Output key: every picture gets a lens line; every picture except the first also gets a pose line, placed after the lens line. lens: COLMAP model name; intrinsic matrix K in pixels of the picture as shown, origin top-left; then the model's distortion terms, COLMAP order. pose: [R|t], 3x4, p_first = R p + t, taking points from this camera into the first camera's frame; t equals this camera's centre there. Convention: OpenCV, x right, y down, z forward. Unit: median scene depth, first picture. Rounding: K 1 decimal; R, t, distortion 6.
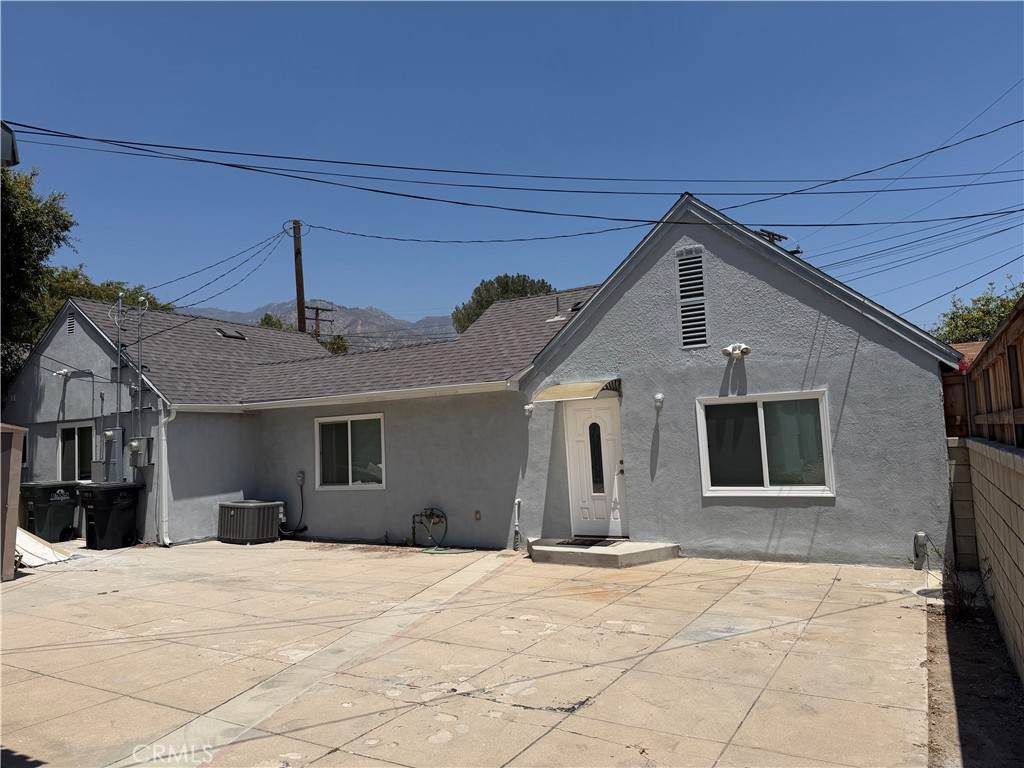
lens RADIAL K [[720.1, 0, 506.5], [0, 720.1, 387.4], [0, 0, 1]] dist [0.059234, -0.054680]
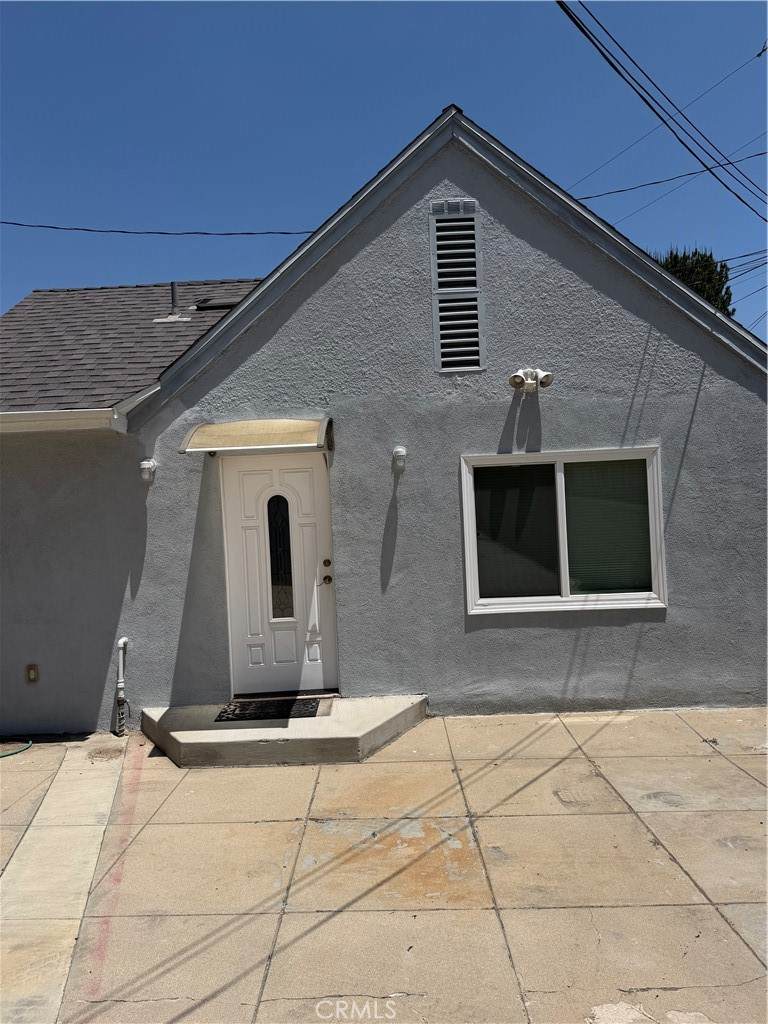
lens RADIAL K [[720.1, 0, 381.6], [0, 720.1, 504.6], [0, 0, 1]] dist [0.059234, -0.054680]
pose [[0.869326, 0.005450, 0.494209, -0.093704], [-0.029730, 0.998705, 0.041281, 0.033174], [-0.493345, -0.050579, 0.868362, 0.503595]]
